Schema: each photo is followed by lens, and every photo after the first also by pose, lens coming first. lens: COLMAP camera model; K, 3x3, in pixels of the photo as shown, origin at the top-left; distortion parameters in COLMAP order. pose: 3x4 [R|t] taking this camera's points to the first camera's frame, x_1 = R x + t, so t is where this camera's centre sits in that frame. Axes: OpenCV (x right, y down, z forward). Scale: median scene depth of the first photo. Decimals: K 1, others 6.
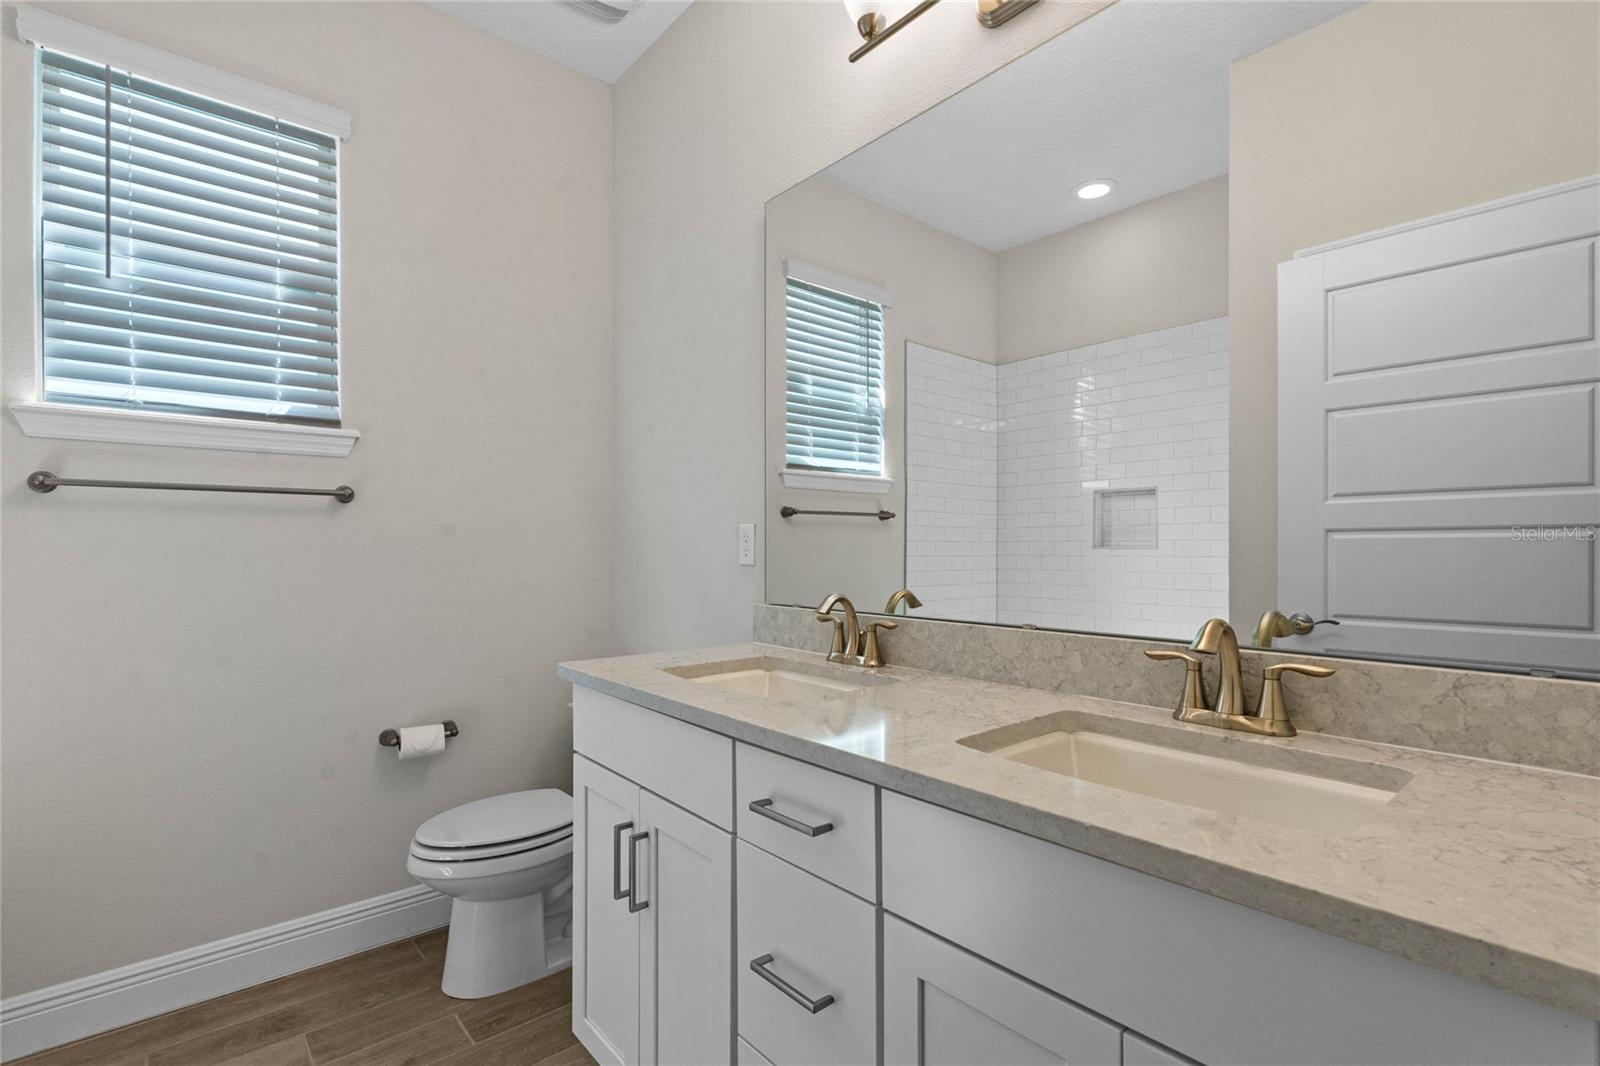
lens RADIAL K [[718.4, 0, 797.7], [0, 718.4, 545.3], [0, 0, 1]] dist [-0.000029, -0.000106]
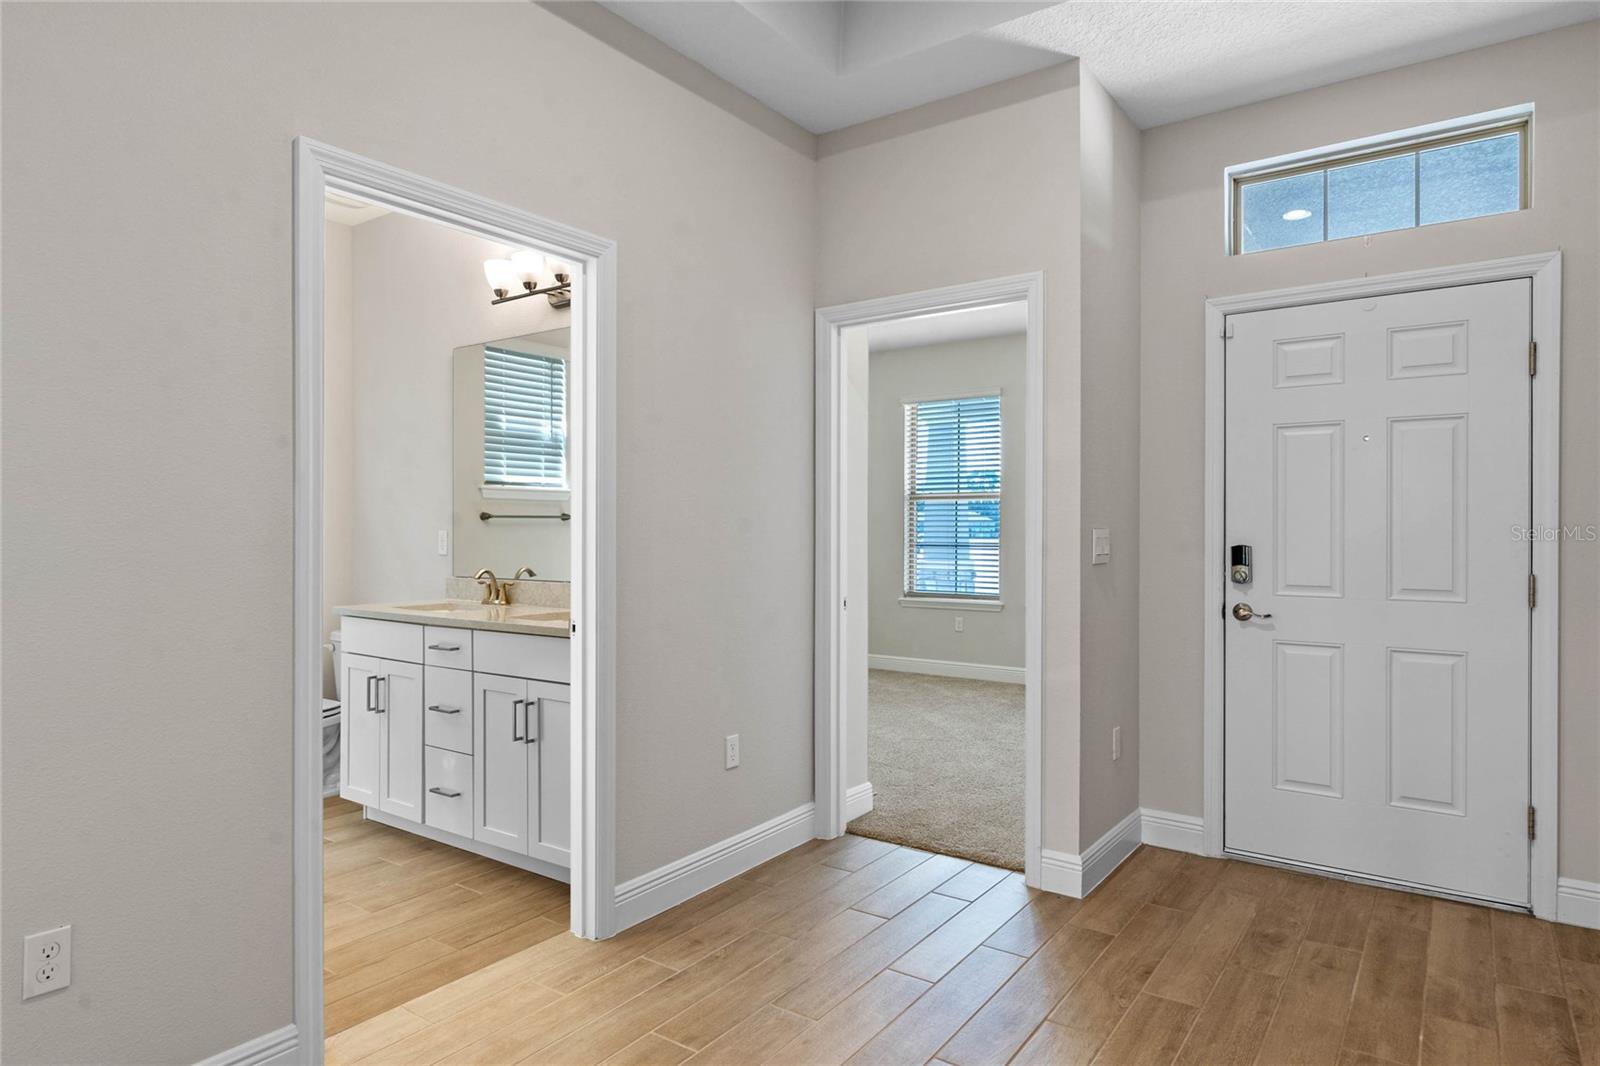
lens RADIAL K [[931.7, 0, 802.1], [0, 931.7, 523.1], [0, 0, 1]] dist [0.000726, 0.000315]
pose [[0.971124, 0.000854, 0.238572, 0.146144], [0.000100, 0.999992, -0.003986, -0.024895], [-0.238573, 0.003894, 0.971117, -0.864690]]
